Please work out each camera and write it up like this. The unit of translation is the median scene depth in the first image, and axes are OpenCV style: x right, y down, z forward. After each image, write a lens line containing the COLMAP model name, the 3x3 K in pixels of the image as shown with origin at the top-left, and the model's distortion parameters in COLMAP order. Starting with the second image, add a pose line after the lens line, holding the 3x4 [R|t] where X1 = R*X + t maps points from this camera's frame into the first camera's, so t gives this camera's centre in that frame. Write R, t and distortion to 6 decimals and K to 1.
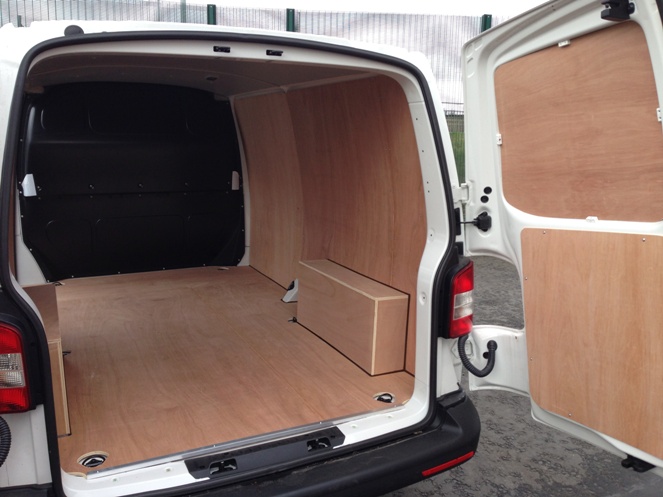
lens RADIAL K [[607.5, 0, 332.6], [0, 607.5, 237.7], [0, 0, 1]] dist [0.093562, -0.168890]
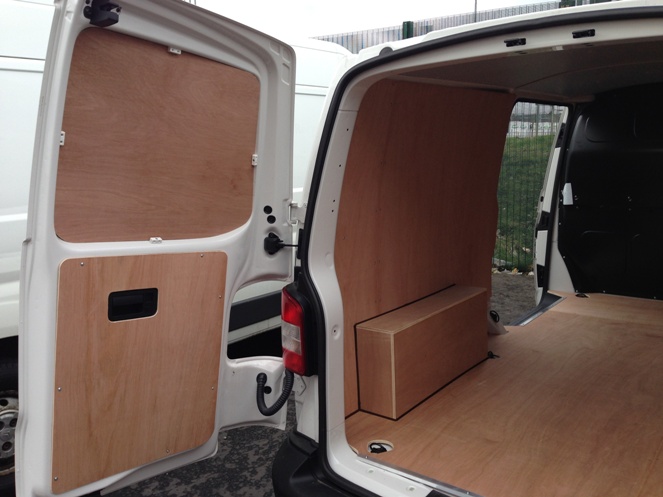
lens RADIAL K [[607.5, 0, 332.6], [0, 607.5, 237.7], [0, 0, 1]] dist [0.093562, -0.168890]
pose [[0.439860, 0.112073, -0.891046, 0.413745], [-0.122040, 0.990438, 0.064330, -0.052735], [0.889736, 0.080447, 0.449332, 0.344813]]
